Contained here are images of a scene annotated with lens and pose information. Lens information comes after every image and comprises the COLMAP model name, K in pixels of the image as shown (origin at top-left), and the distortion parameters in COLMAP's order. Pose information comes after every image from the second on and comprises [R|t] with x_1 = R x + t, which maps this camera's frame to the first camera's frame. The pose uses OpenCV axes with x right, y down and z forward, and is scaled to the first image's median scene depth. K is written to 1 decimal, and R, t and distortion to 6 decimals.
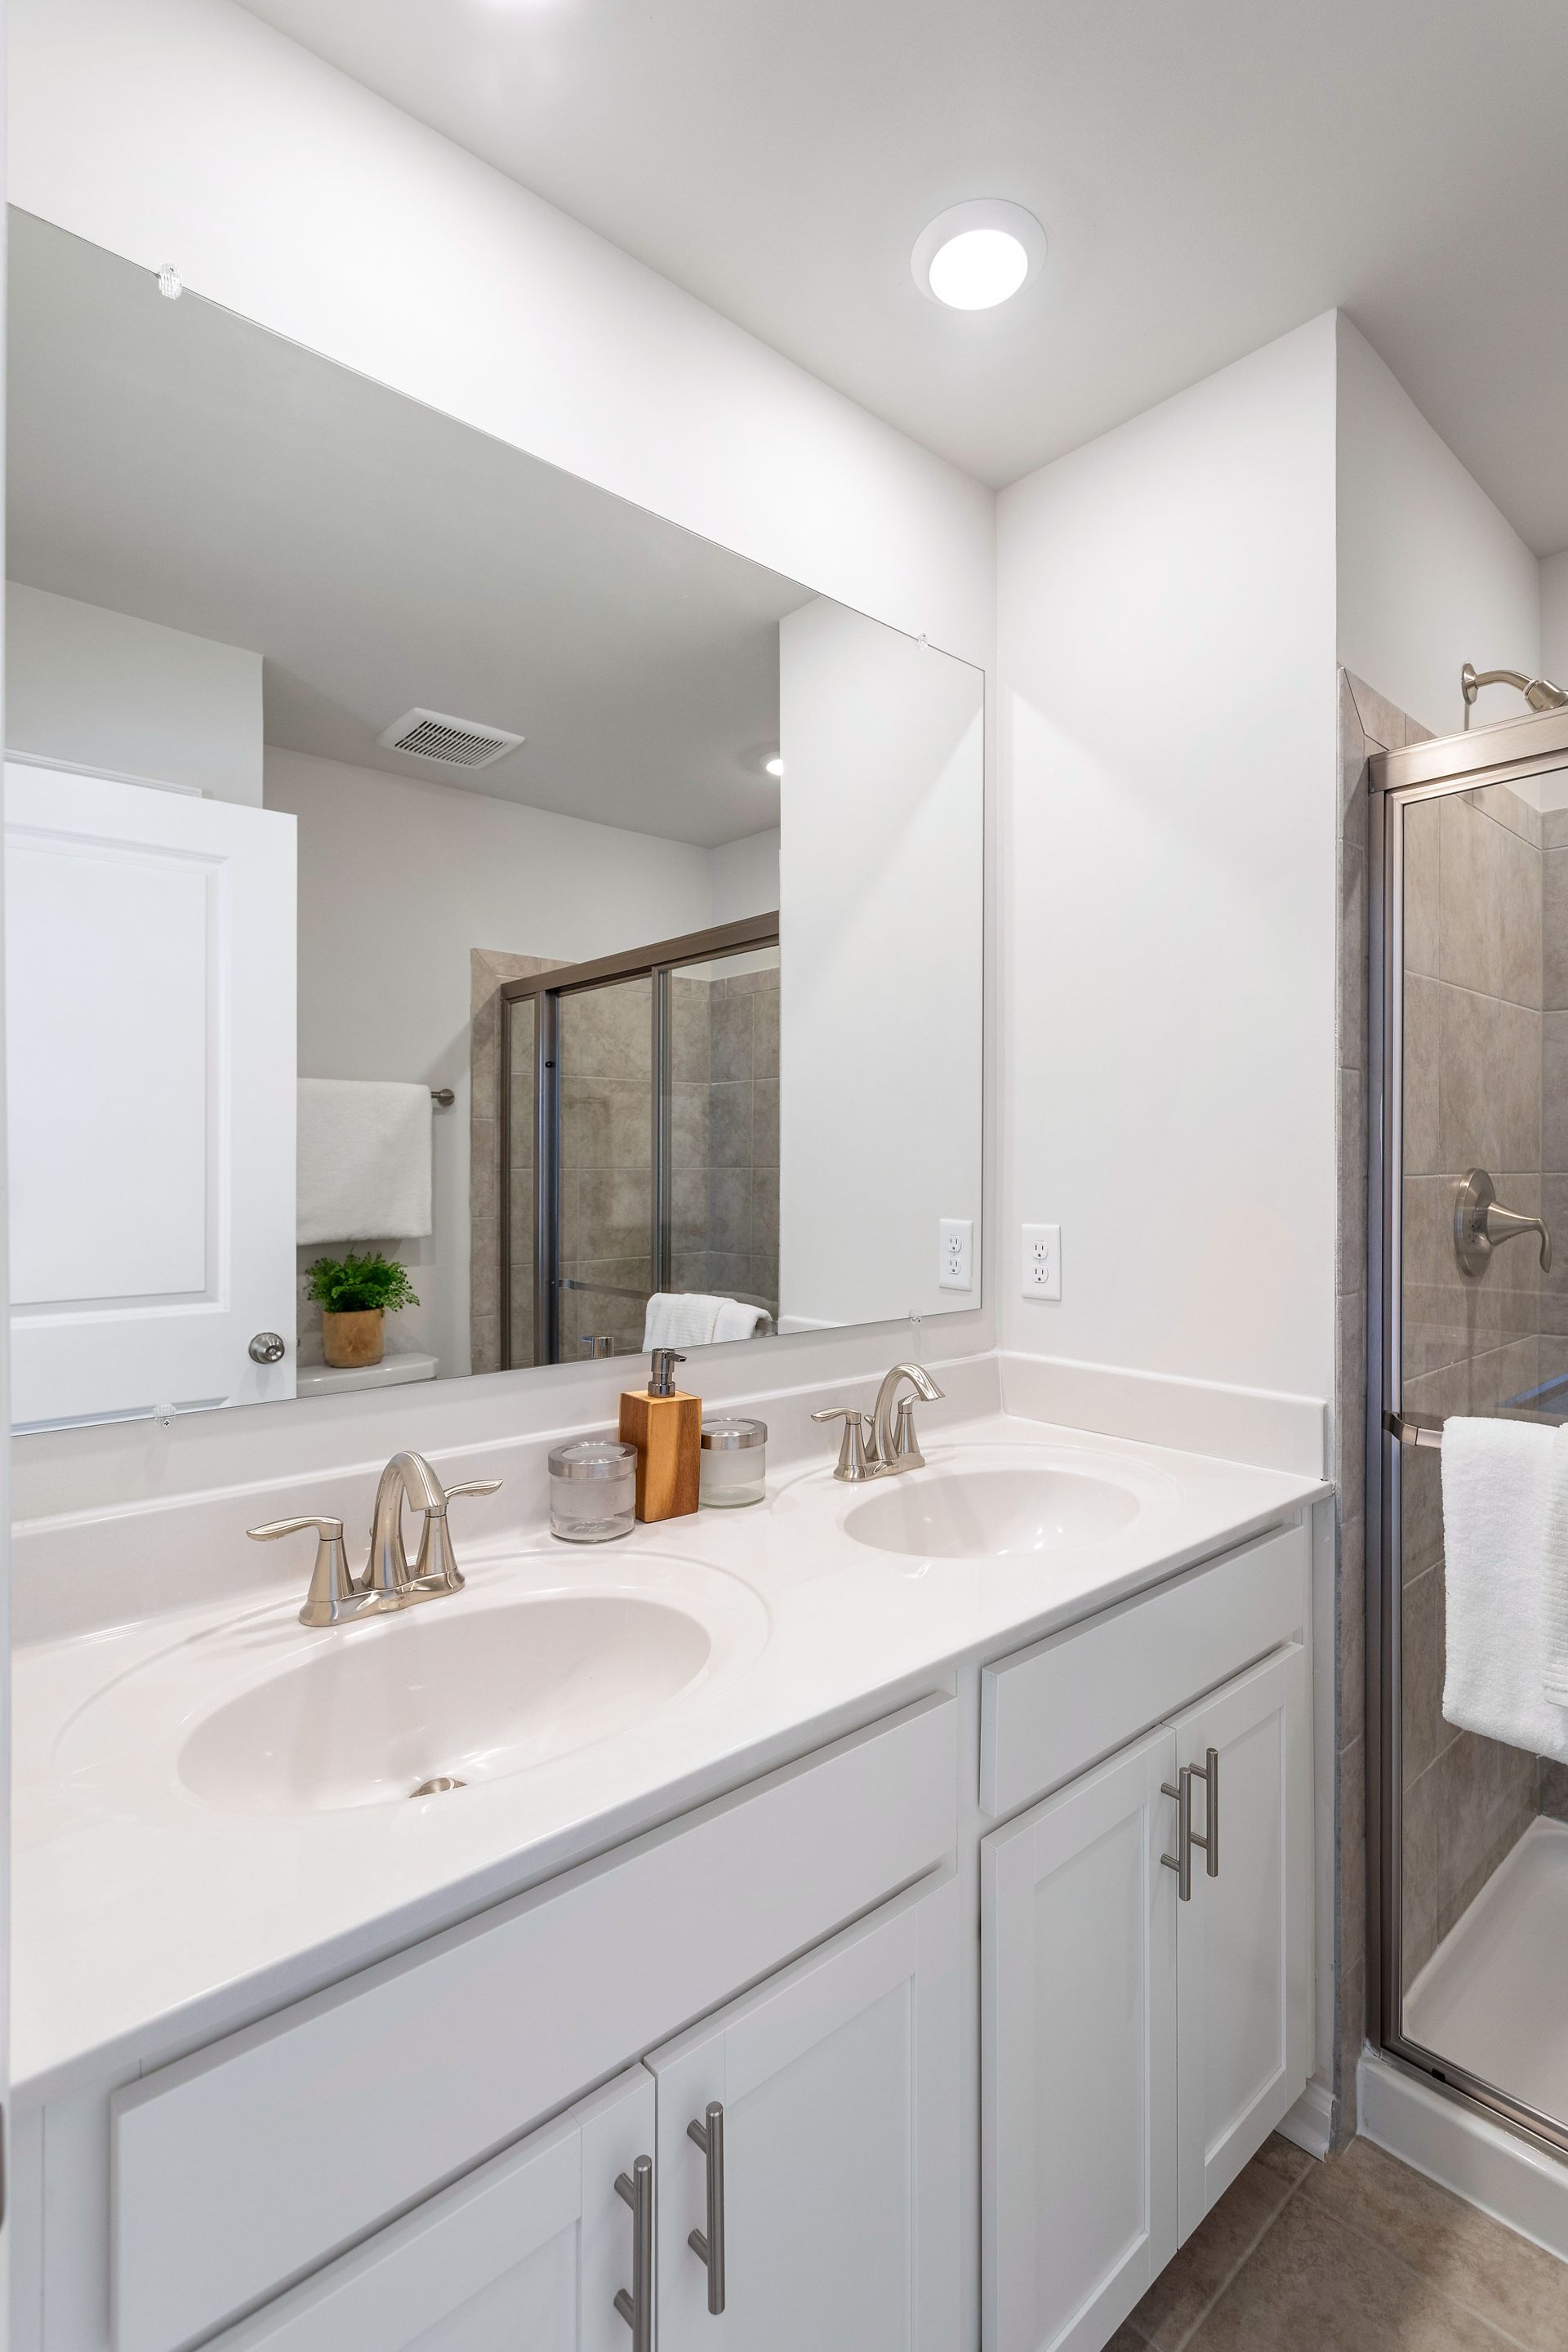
lens RADIAL K [[1120.0, 0, 781.3], [0, 1120.0, 1166.1], [0, 0, 1]] dist [-0.000800, 0.000158]
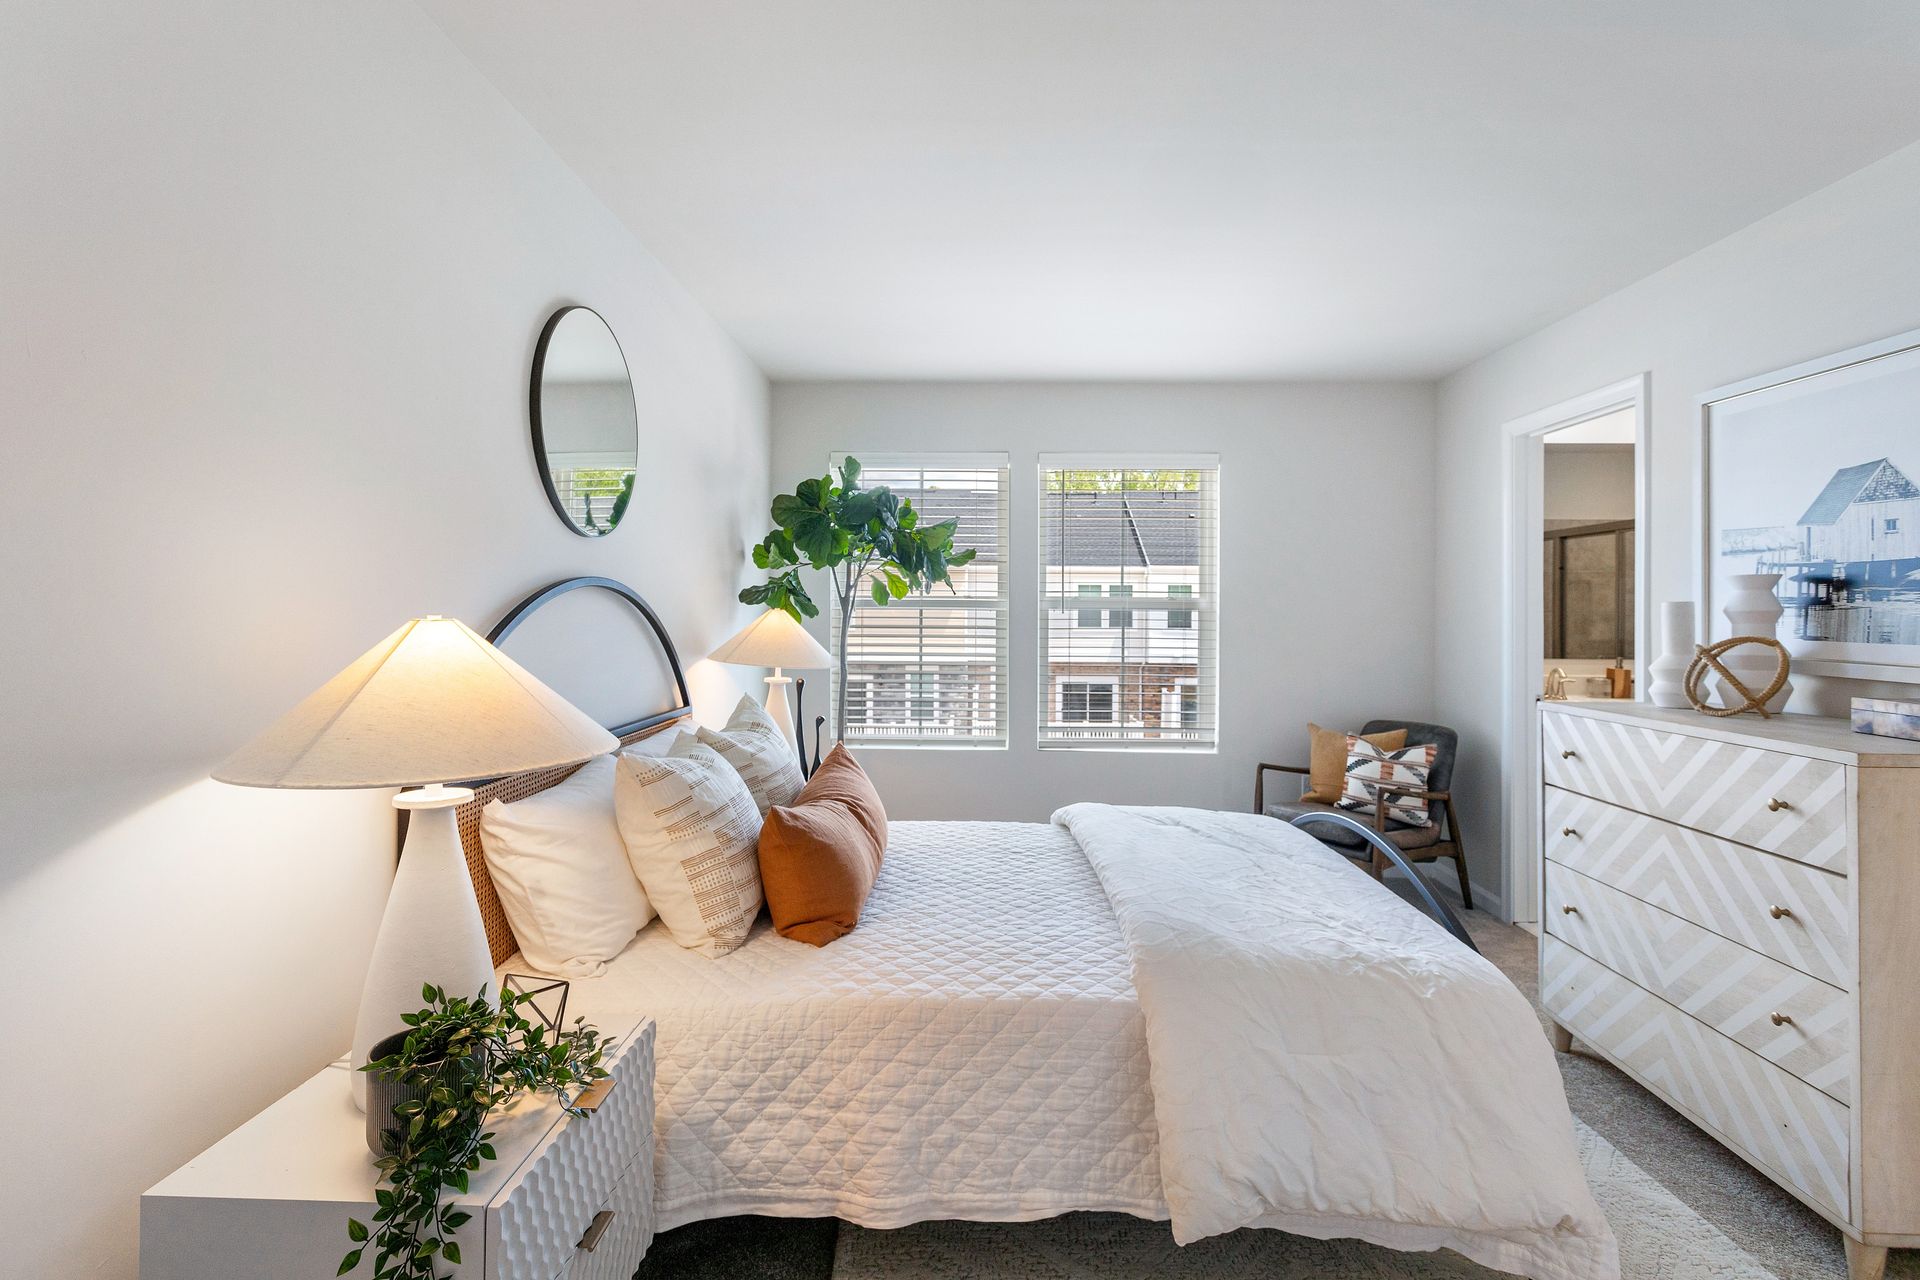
lens RADIAL K [[831.9, 0, 957.7], [0, 831.9, 606.9], [0, 0, 1]] dist [0.000166, 0.000058]
pose [[0.708935, 0.004363, -0.705261, 0.112149], [-0.003388, 0.999990, 0.002781, -0.009618], [0.705266, 0.000418, 0.708943, -0.994868]]
